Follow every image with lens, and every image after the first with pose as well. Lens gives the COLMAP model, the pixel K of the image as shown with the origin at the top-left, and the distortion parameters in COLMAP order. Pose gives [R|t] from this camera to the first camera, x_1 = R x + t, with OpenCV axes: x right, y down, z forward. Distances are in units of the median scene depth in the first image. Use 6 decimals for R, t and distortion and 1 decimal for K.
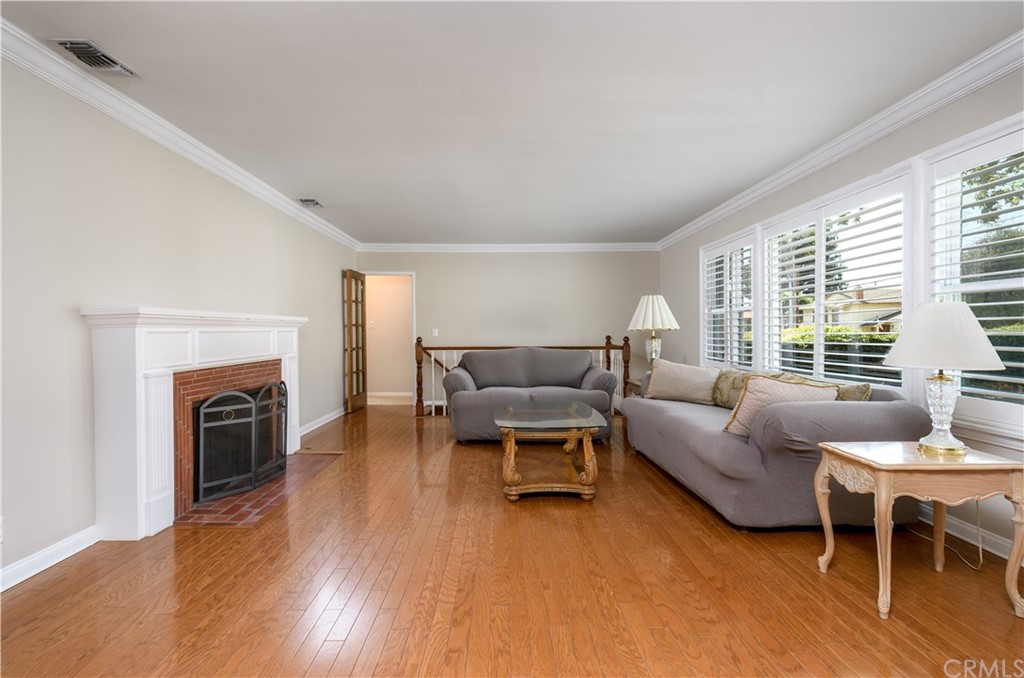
lens RADIAL K [[540.3, 0, 514.4], [0, 540.3, 335.4], [0, 0, 1]] dist [0.019580, 0.000147]
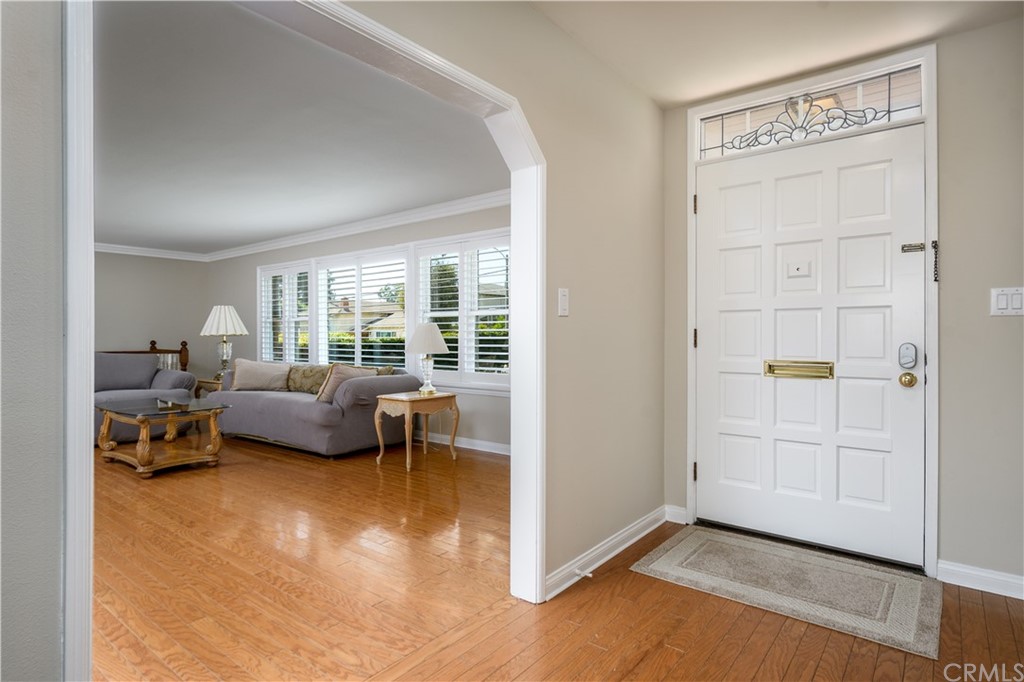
lens RADIAL K [[550.1, 0, 513.3], [0, 550.1, 339.3], [0, 0, 1]] dist [0.000384, 0.000167]
pose [[0.643788, -0.004417, 0.765191, -0.355739], [0.006495, 0.999979, 0.000308, 0.003458], [-0.765176, 0.004772, 0.643803, -0.351360]]
